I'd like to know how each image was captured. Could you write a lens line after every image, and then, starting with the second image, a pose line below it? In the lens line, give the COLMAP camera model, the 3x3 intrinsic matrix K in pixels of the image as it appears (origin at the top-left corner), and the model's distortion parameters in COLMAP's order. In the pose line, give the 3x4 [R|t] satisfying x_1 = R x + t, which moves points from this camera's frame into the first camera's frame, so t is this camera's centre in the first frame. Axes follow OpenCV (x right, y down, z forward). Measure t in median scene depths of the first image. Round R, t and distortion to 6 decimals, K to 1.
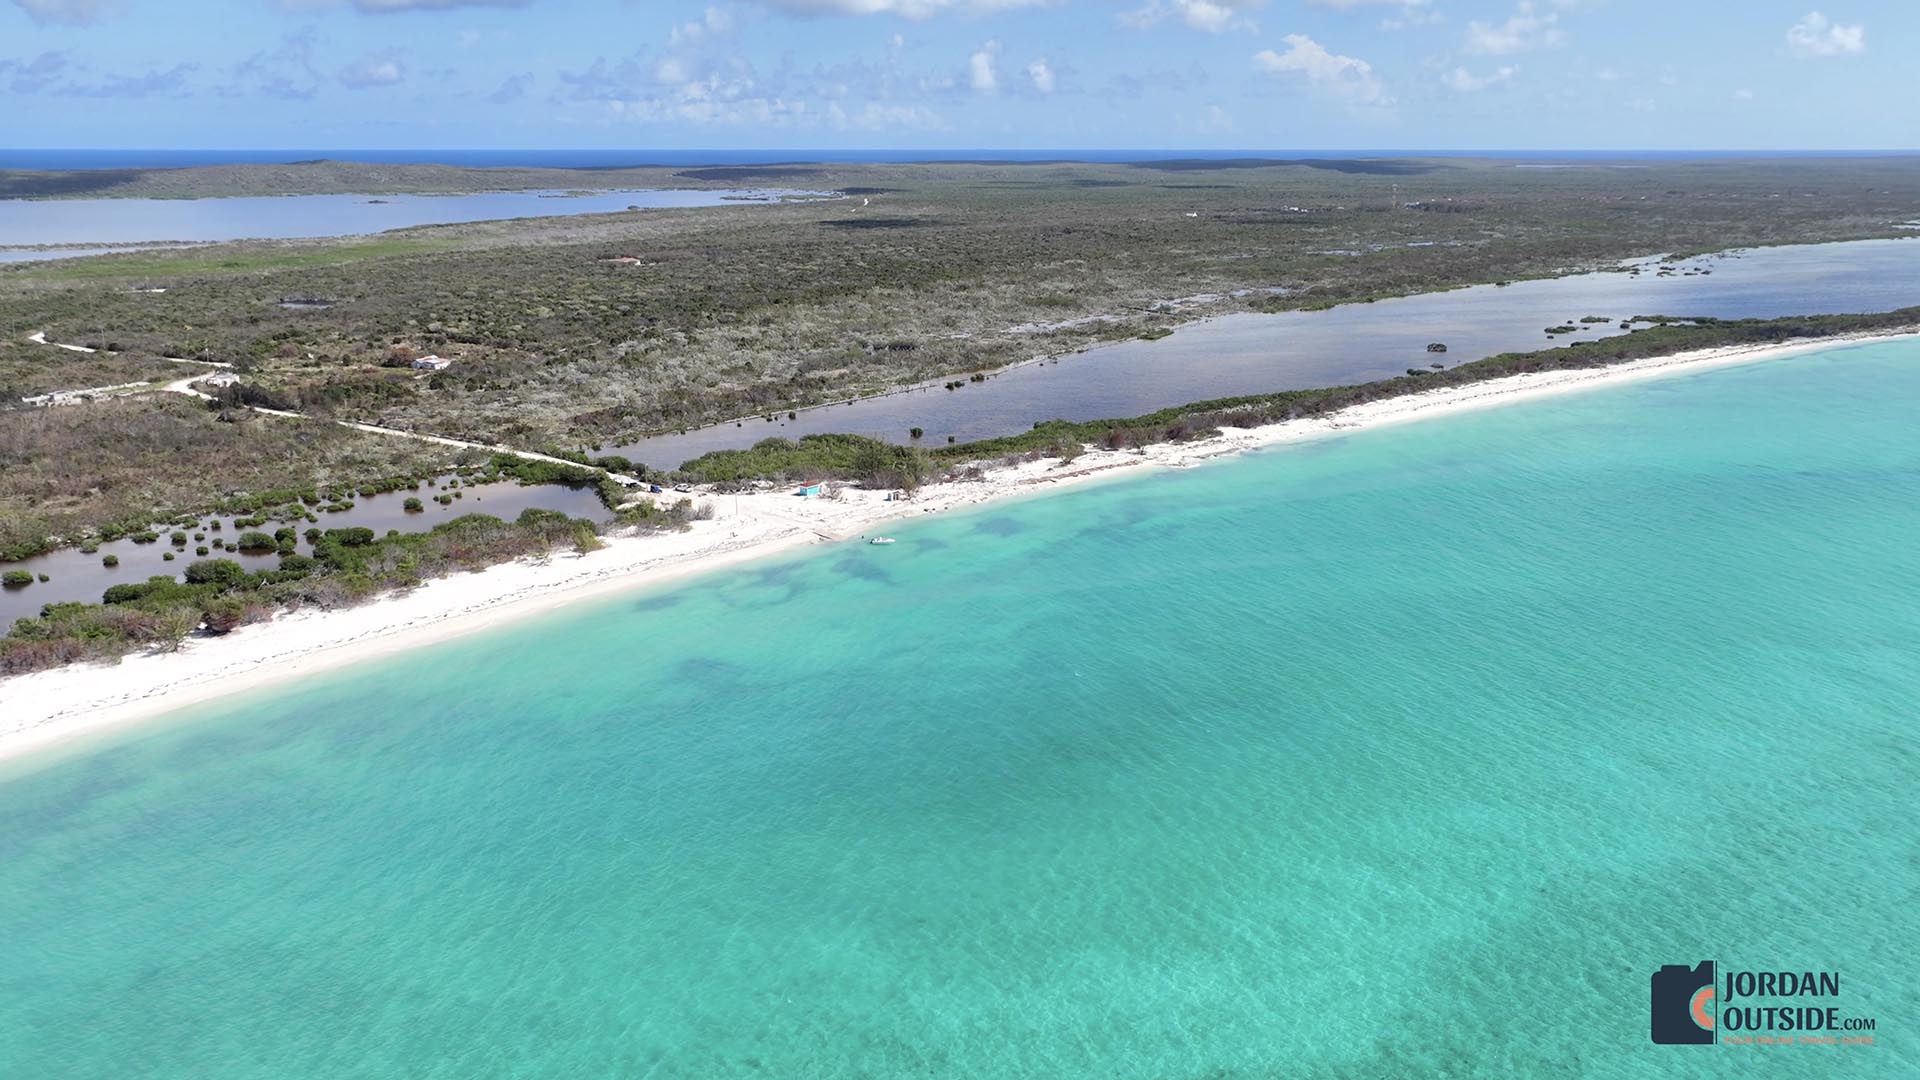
lens RADIAL K [[1482.4, 0, 960.0], [0, 1482.4, 540.0], [0, 0, 1]] dist [0.013611, 0.004342]
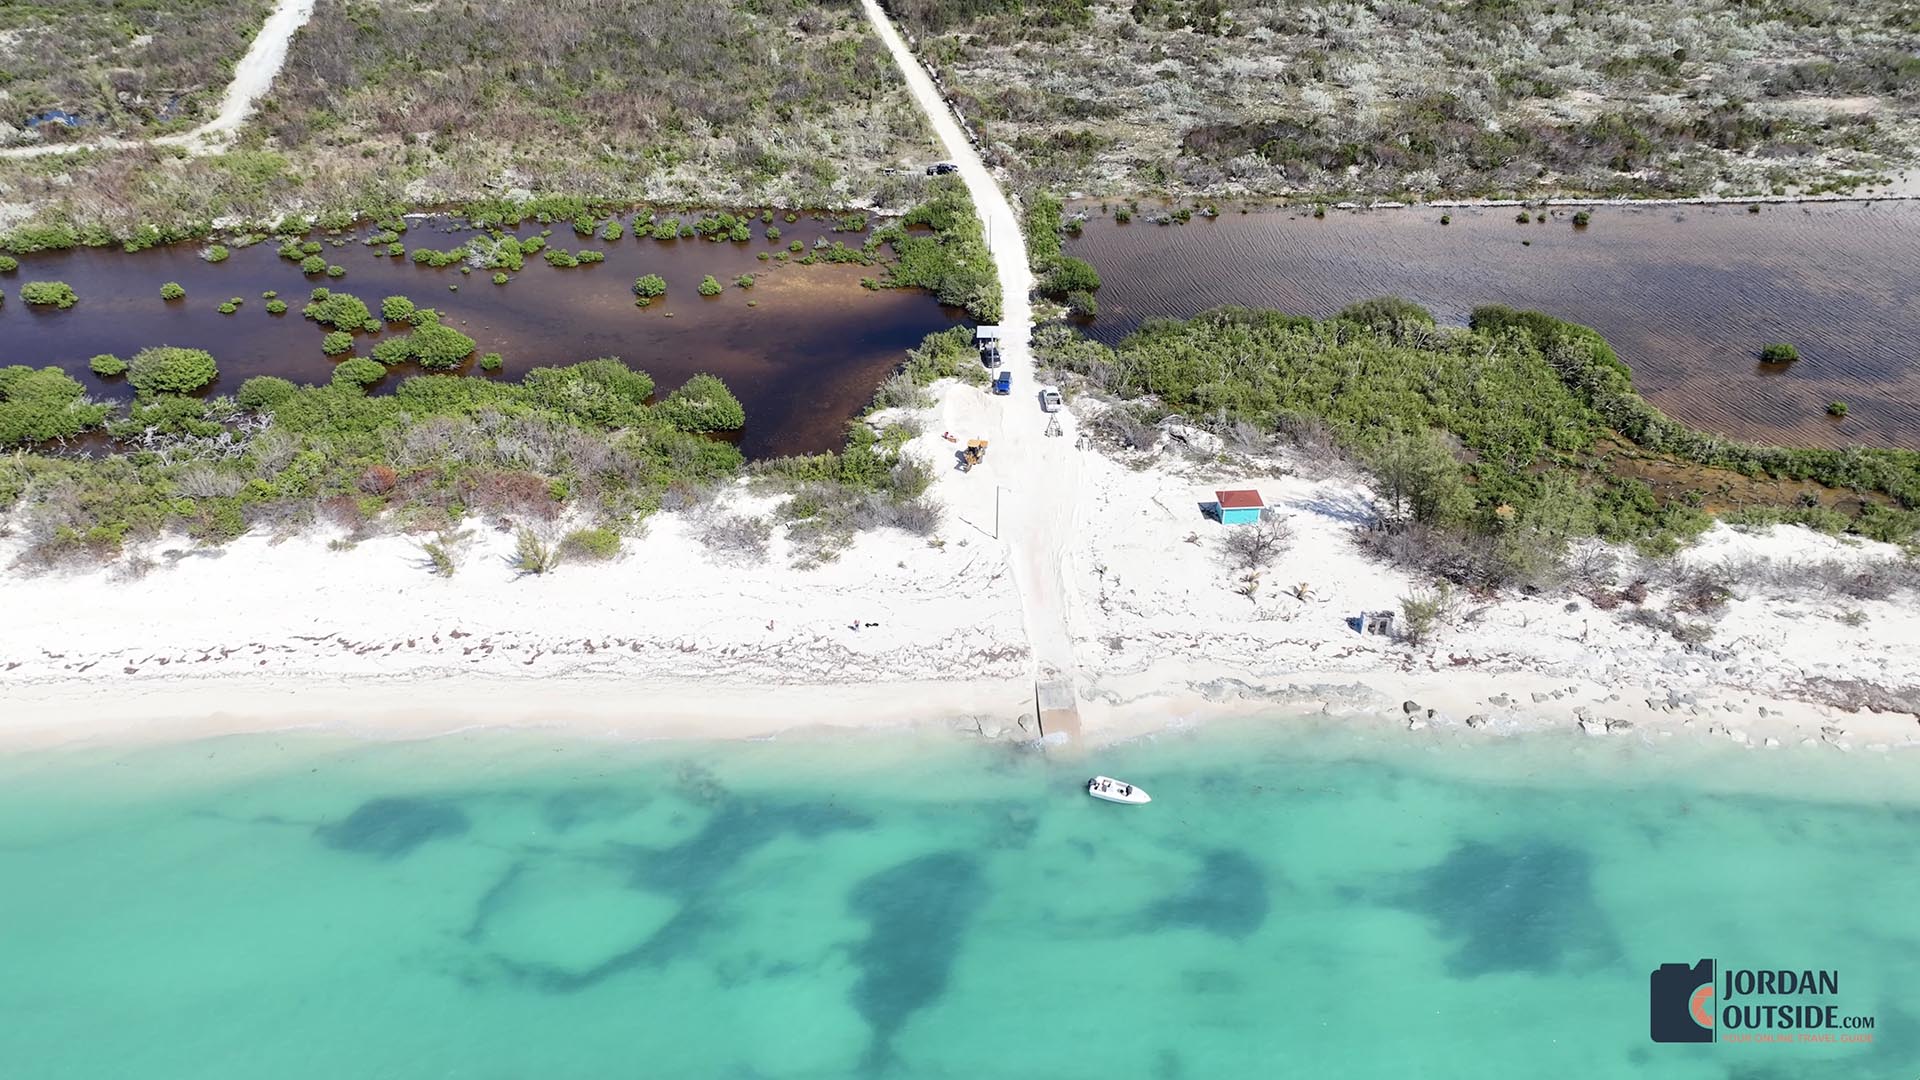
lens RADIAL K [[1420.3, 0, 966.1], [0, 1420.3, 565.0], [0, 0, 1]] dist [0.004660, 0.007342]
pose [[0.695712, 0.409823, -0.589941, 0.079372], [-0.187101, 0.896315, 0.402010, -0.144432], [0.693526, -0.169305, 0.700255, 0.558336]]
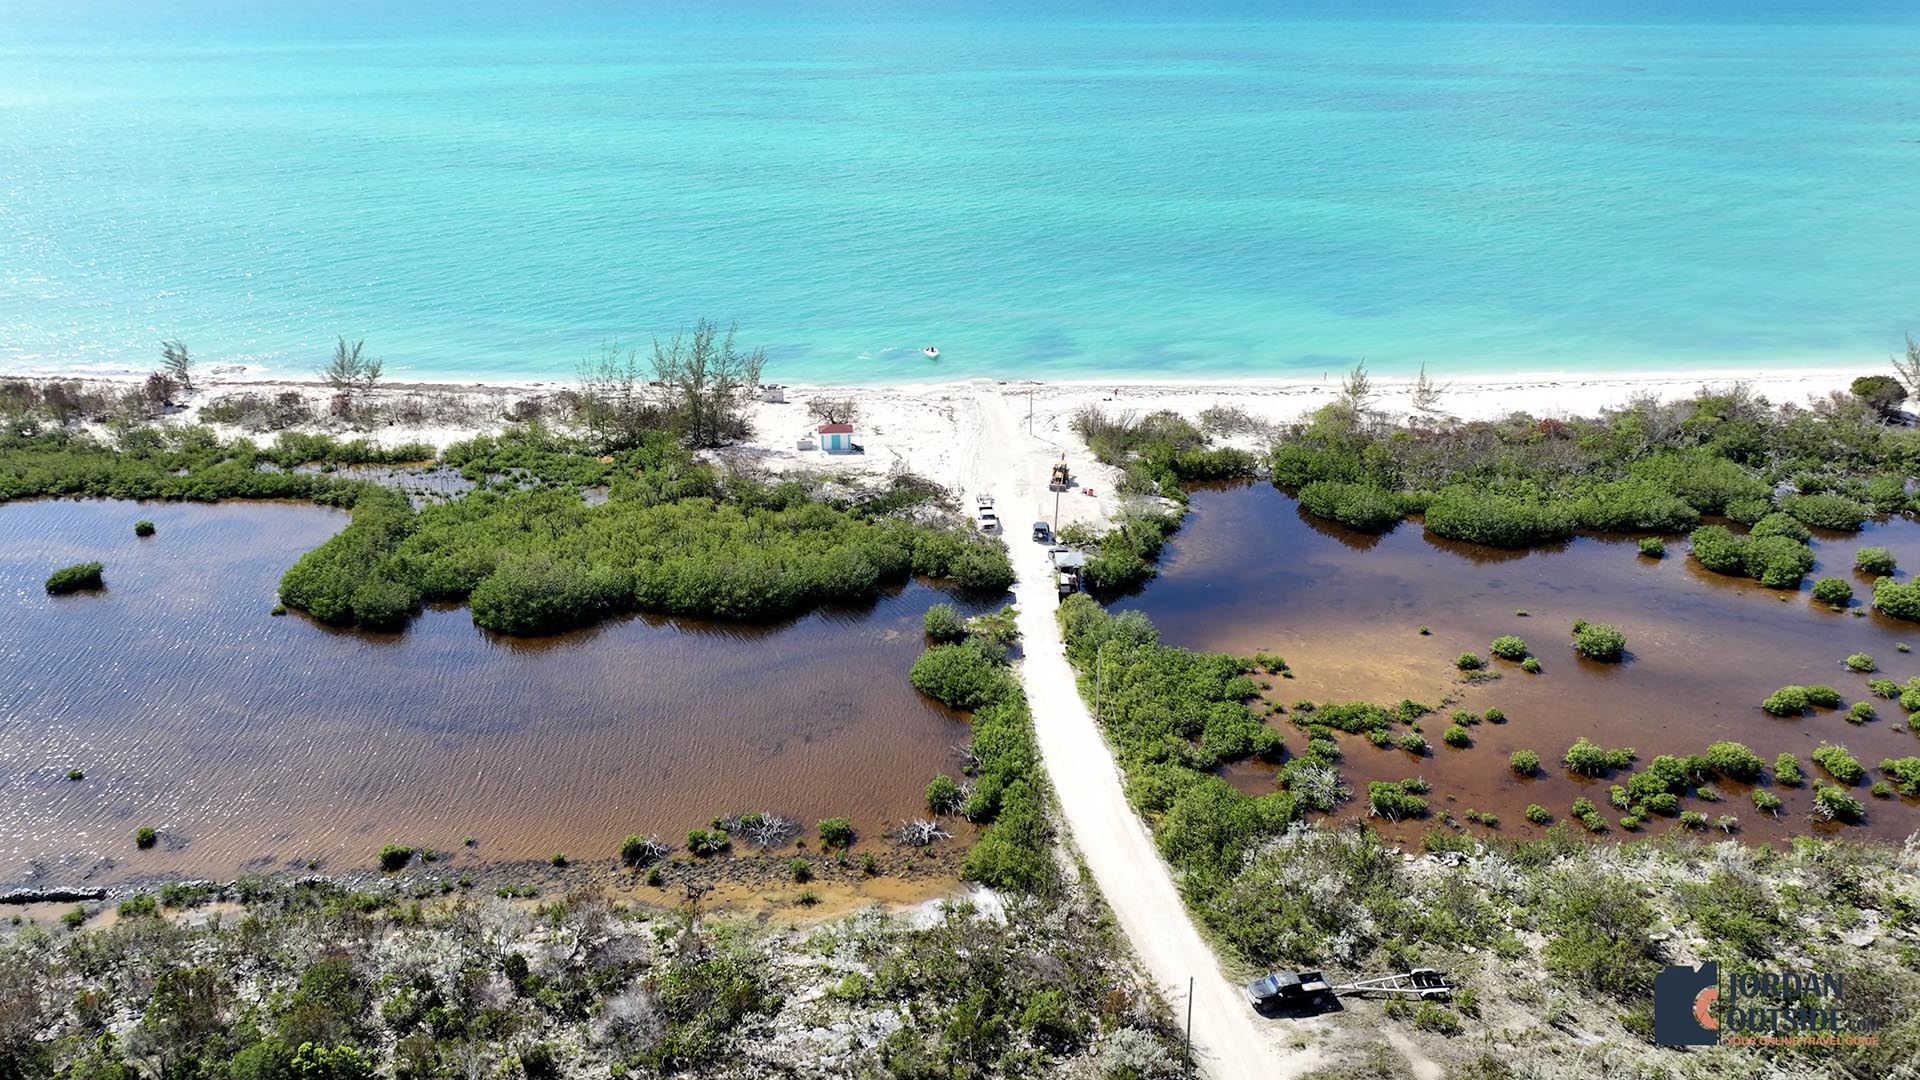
lens RADIAL K [[1482.4, 0, 960.0], [0, 1482.4, 540.0], [0, 0, 1]] dist [0.013611, 0.004342]
pose [[-0.721118, -0.253189, 0.644890, -0.408223], [0.182439, 0.828580, 0.529311, -0.232782], [-0.668359, 0.499349, -0.551313, 1.087846]]
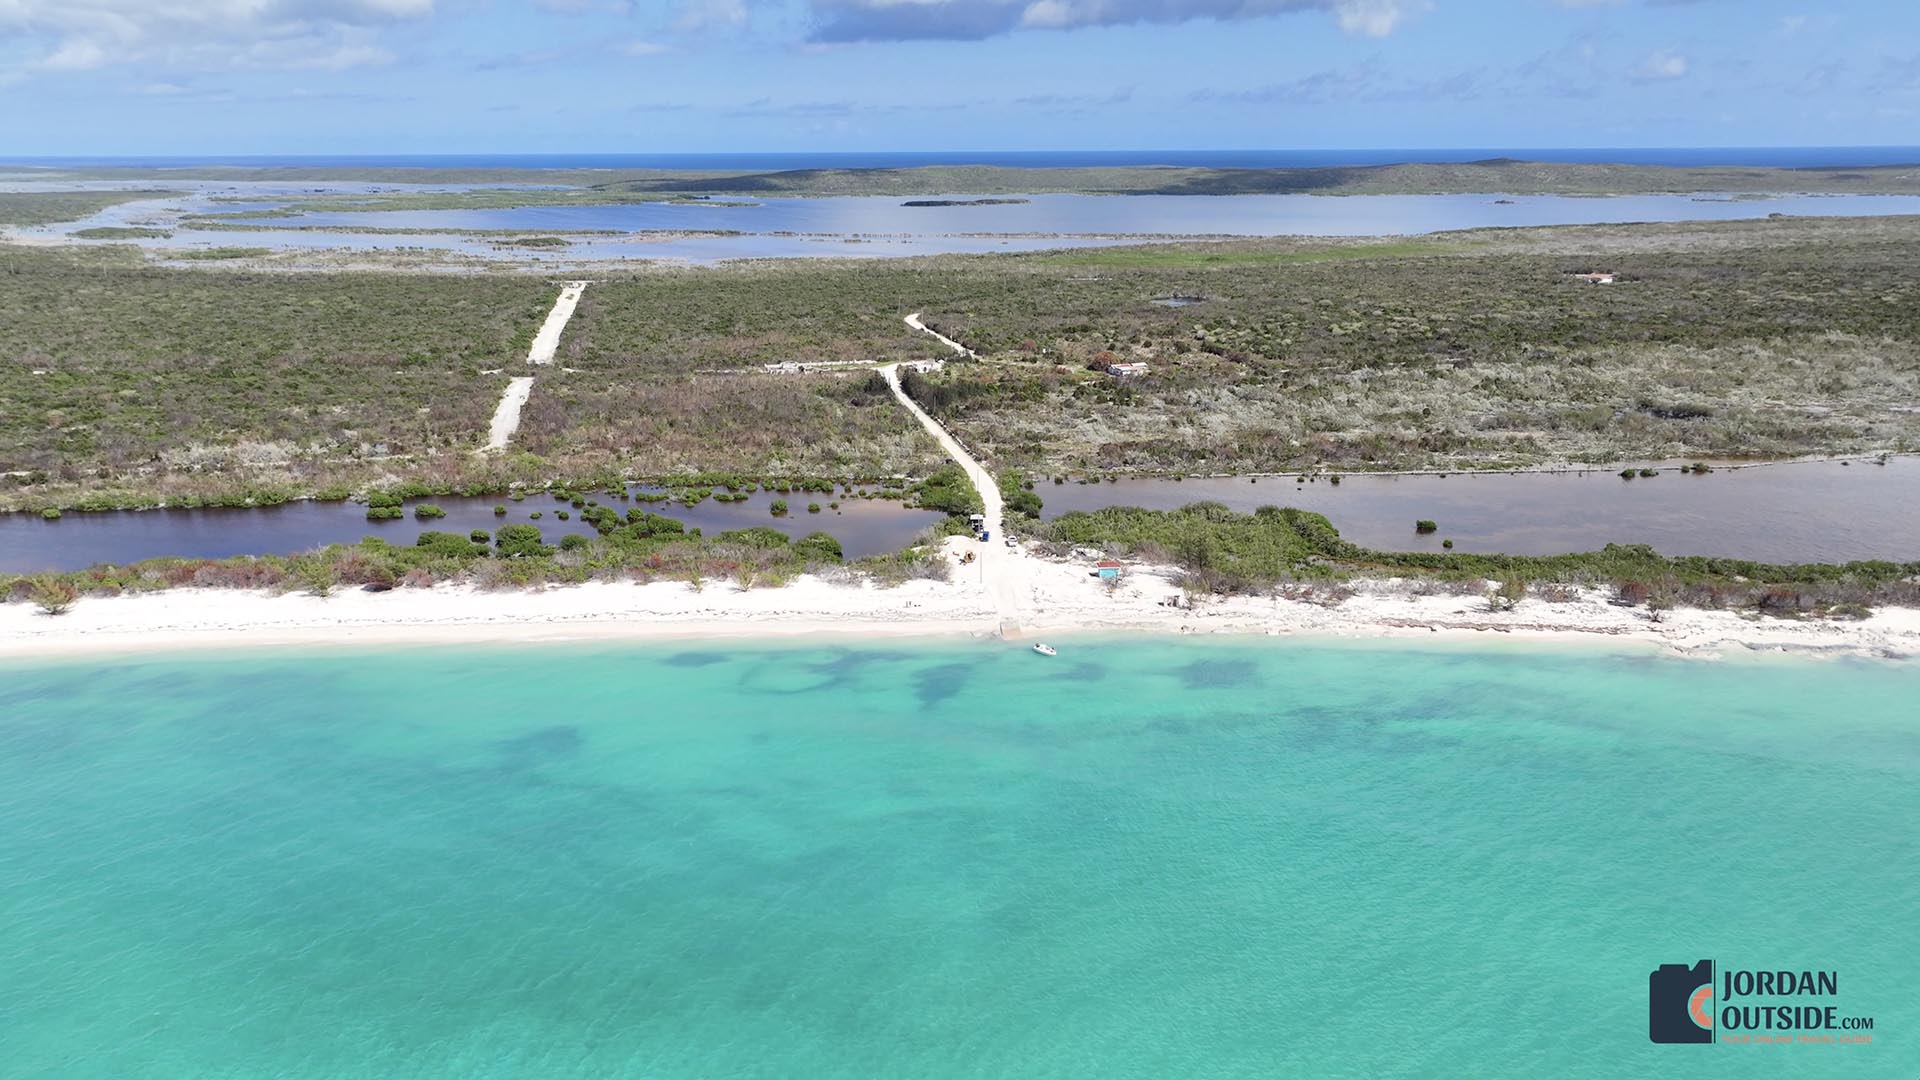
lens RADIAL K [[1482.4, 0, 960.0], [0, 1482.4, 540.0], [0, 0, 1]] dist [0.013611, 0.004342]
pose [[0.695949, 0.183697, -0.694198, 0.342275], [-0.182879, 0.980191, 0.076035, -0.083206], [0.694414, 0.074038, 0.715757, 0.308734]]
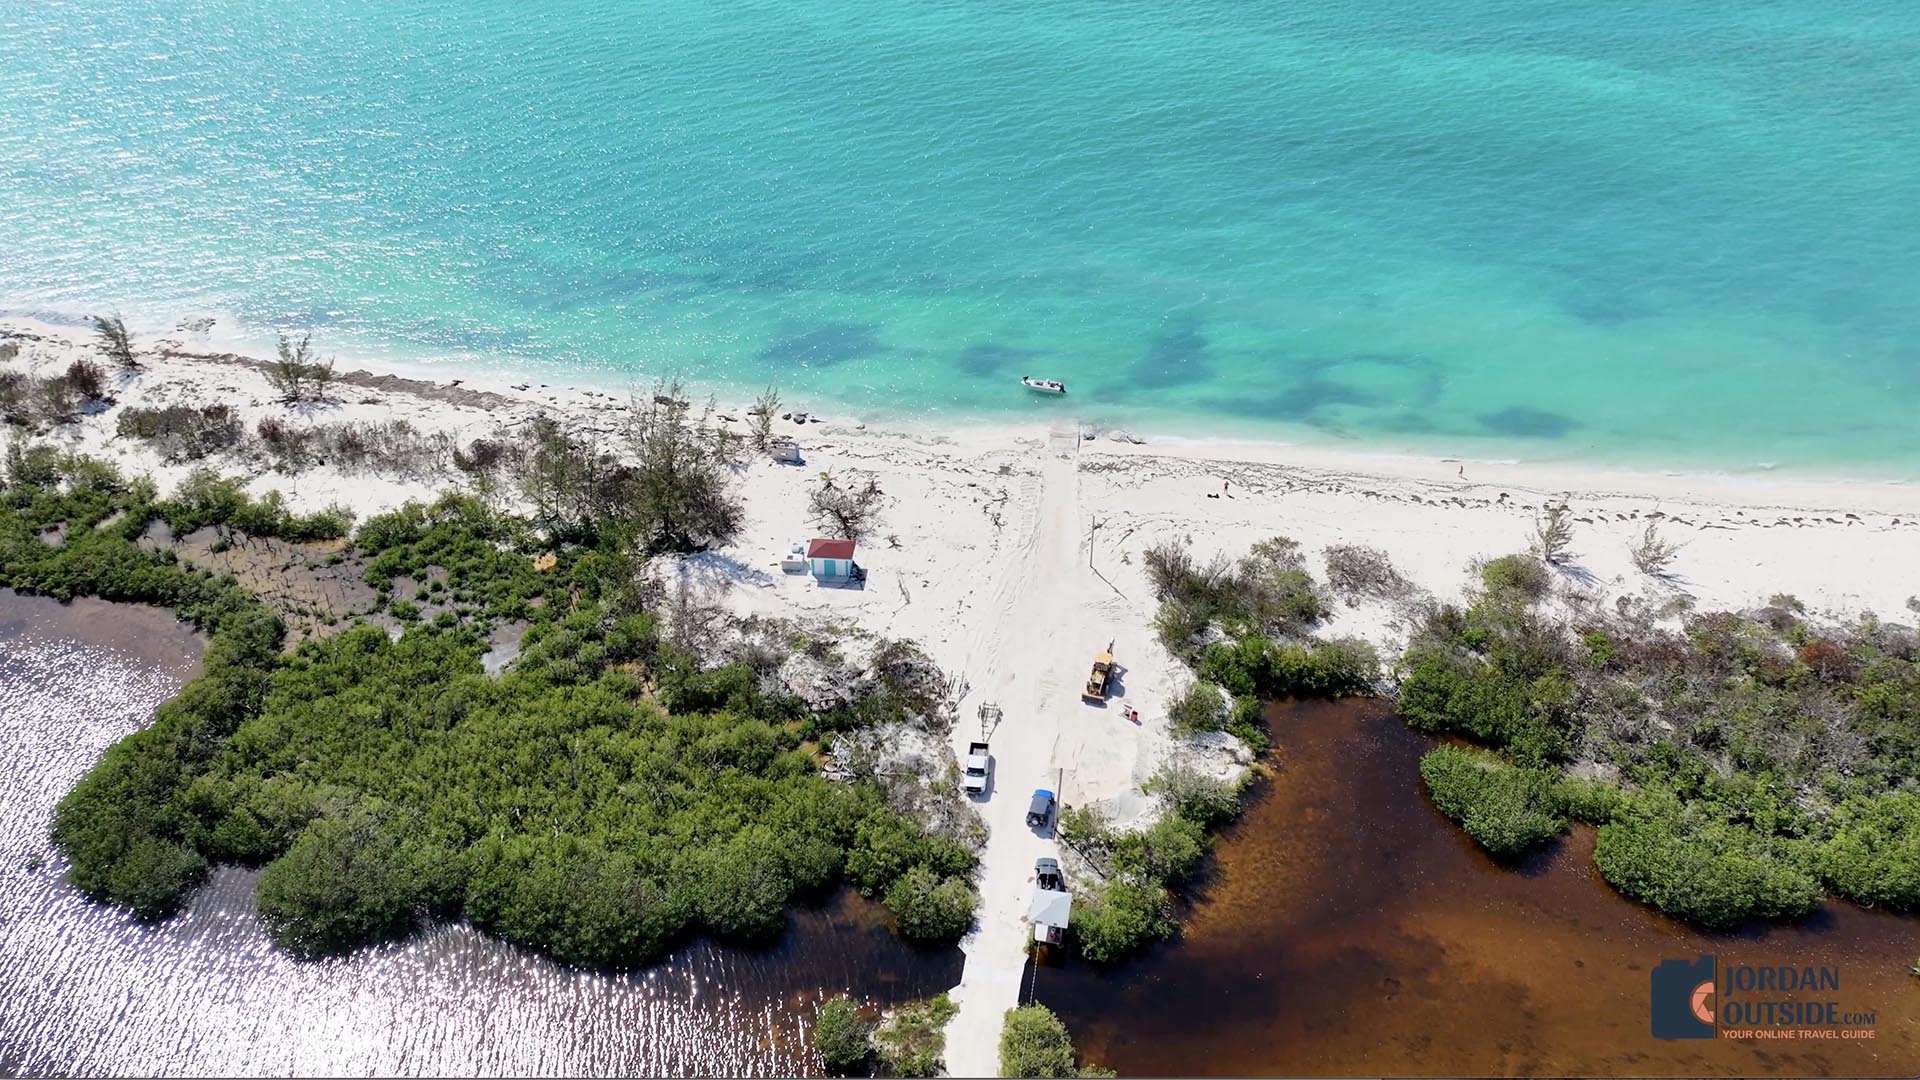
lens RADIAL K [[1420.3, 0, 966.1], [0, 1420.3, 565.0], [0, 0, 1]] dist [0.004660, 0.007342]
pose [[-0.583452, -0.474634, 0.659019, -0.322769], [0.204846, 0.699211, 0.684939, -0.247800], [-0.785889, 0.534627, -0.310729, 0.931108]]
